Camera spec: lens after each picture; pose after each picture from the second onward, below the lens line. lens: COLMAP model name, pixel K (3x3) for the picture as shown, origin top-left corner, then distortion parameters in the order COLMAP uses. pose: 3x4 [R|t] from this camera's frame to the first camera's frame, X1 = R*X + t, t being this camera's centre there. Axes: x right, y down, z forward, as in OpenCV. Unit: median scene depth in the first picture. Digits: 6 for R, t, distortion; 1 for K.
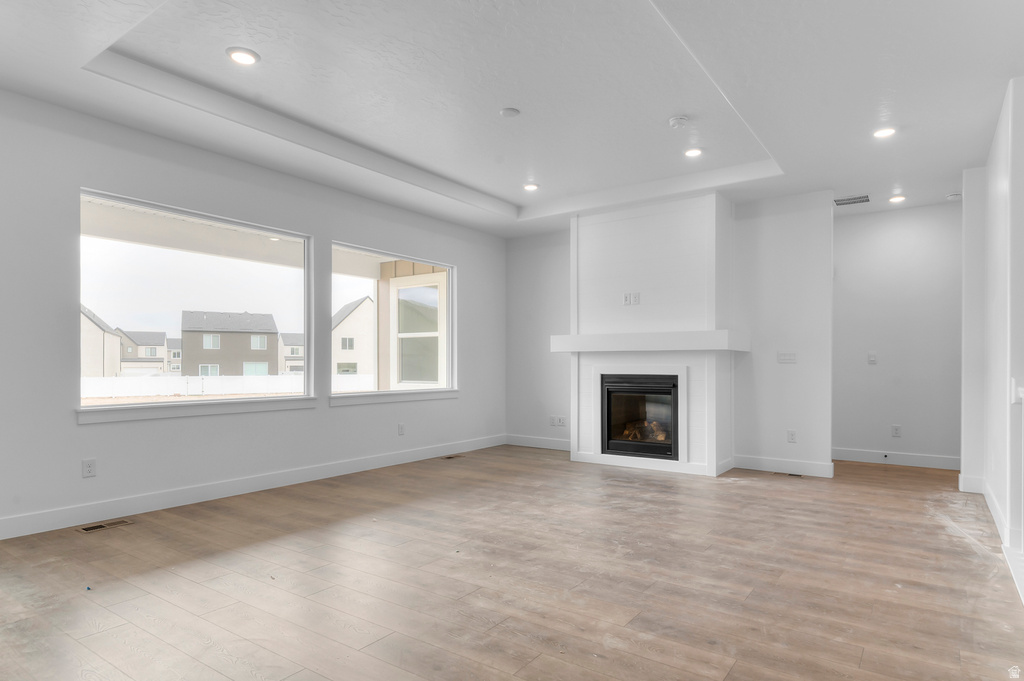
lens RADIAL K [[593.9, 0, 520.5], [0, 593.9, 362.9], [0, 0, 1]] dist [0.024129, 0.002011]
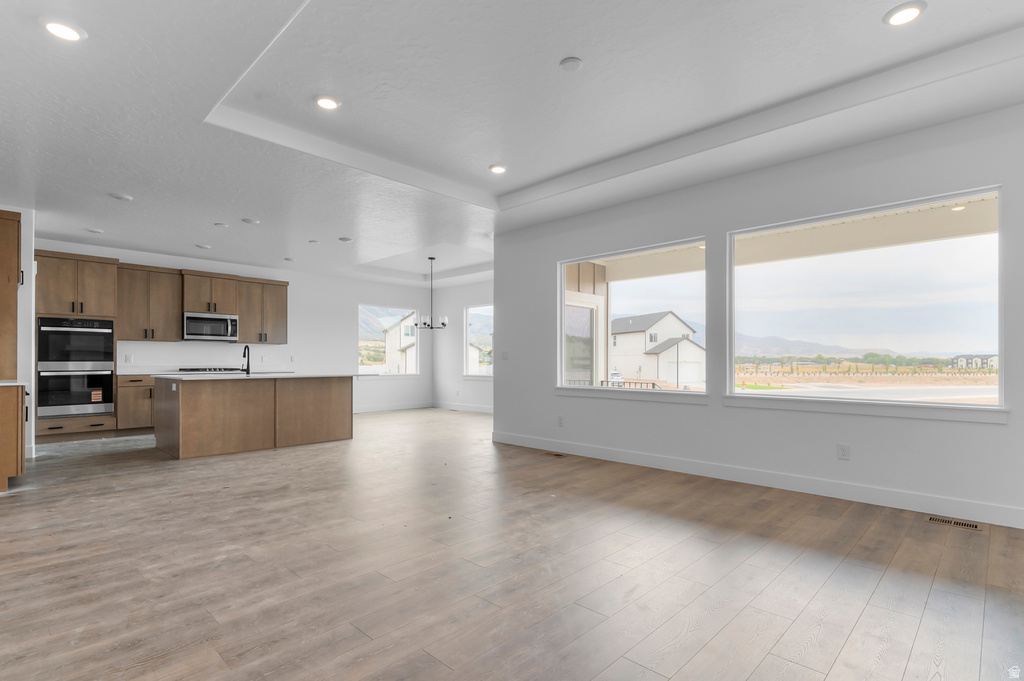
lens RADIAL K [[504.3, 0, 515.6], [0, 504.3, 350.0], [0, 0, 1]] dist [0.000070, -0.003177]
pose [[-0.153747, -0.023017, -0.987842, 0.811516], [-0.003911, 0.999735, -0.022685, 0.004720], [0.988102, 0.000376, -0.153796, 1.192319]]
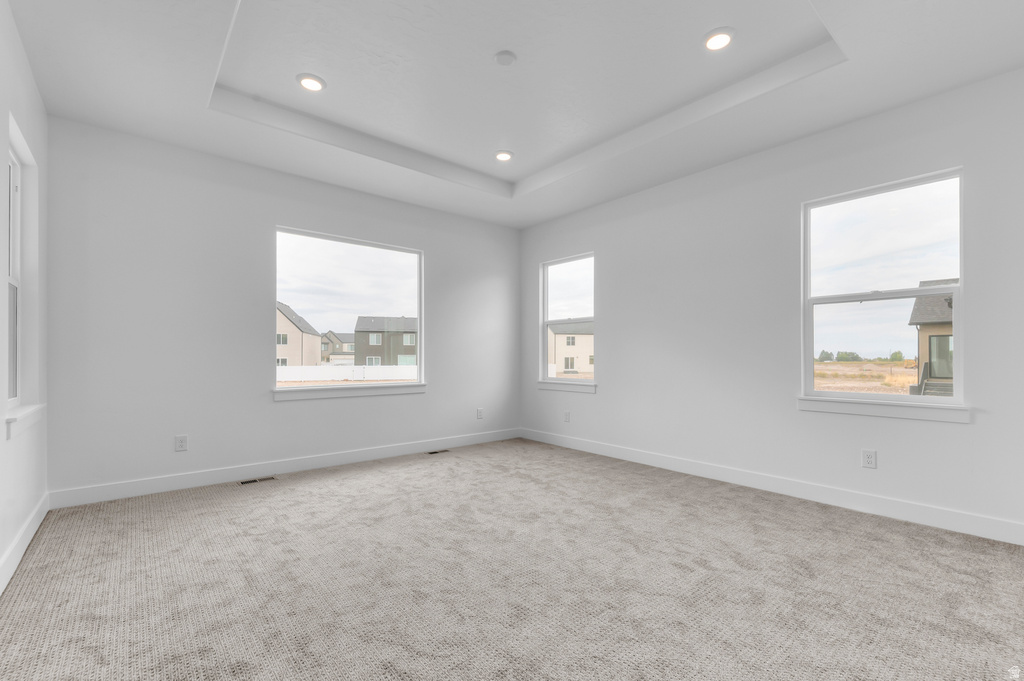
lens RADIAL K [[449.8, 0, 524.7], [0, 449.8, 354.7], [0, 0, 1]] dist [-0.002452, -0.000978]
pose [[0.957575, -0.001622, -0.288181, 0.159882], [0.000487, 0.999992, -0.004009, 0.004713], [0.288185, 0.003699, 0.957568, 0.326864]]
